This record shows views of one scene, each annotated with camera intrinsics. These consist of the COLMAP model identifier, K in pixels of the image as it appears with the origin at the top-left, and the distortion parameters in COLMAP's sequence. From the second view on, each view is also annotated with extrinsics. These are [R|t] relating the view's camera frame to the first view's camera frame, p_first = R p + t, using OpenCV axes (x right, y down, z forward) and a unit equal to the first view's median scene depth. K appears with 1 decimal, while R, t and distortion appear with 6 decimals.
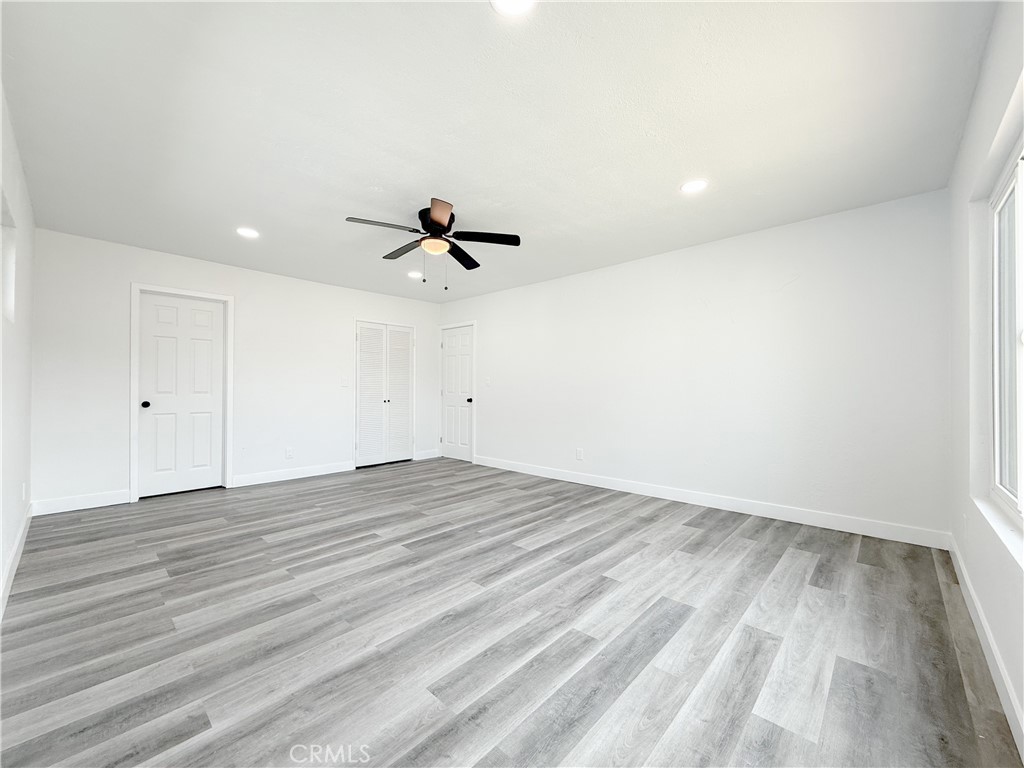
lens RADIAL K [[408.9, 0, 510.0], [0, 408.9, 384.8], [0, 0, 1]] dist [0.000349, 0.000041]
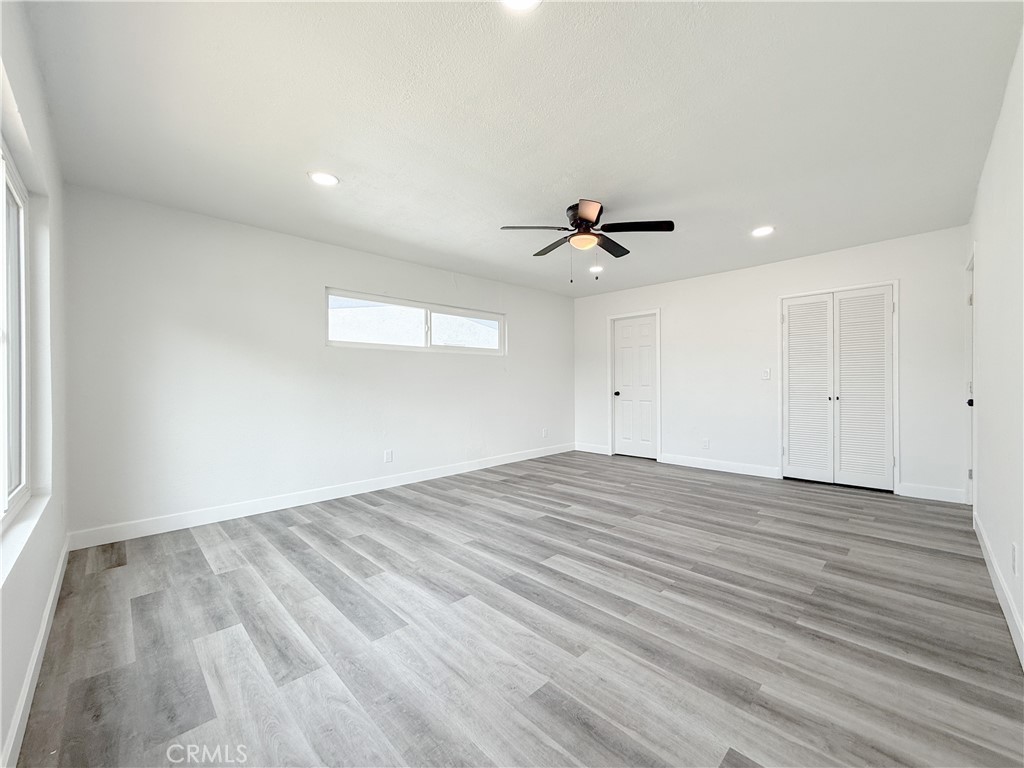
lens RADIAL K [[408.9, 0, 510.0], [0, 408.9, 384.8], [0, 0, 1]] dist [0.000349, 0.000041]
pose [[-0.045493, 0.000267, -0.998965, 0.912287], [0.017585, 0.999845, -0.000534, 0.012198], [0.998810, -0.017591, -0.045491, 0.940359]]
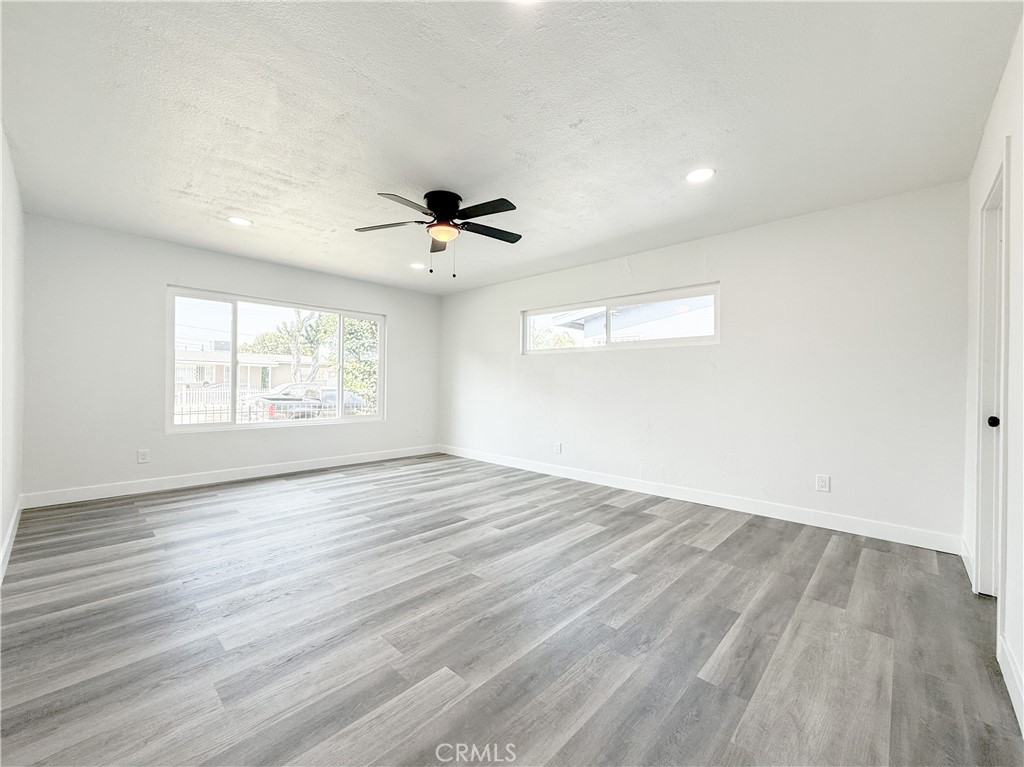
lens RADIAL K [[419.2, 0, 512.0], [0, 419.2, 383.5], [0, 0, 1]] dist [-0.000132, 0.000126]
pose [[-0.999892, -0.014643, 0.001578, -0.378349], [-0.014657, 0.999855, -0.008708, 0.017900], [-0.001450, -0.008730, -0.999961, 2.153744]]
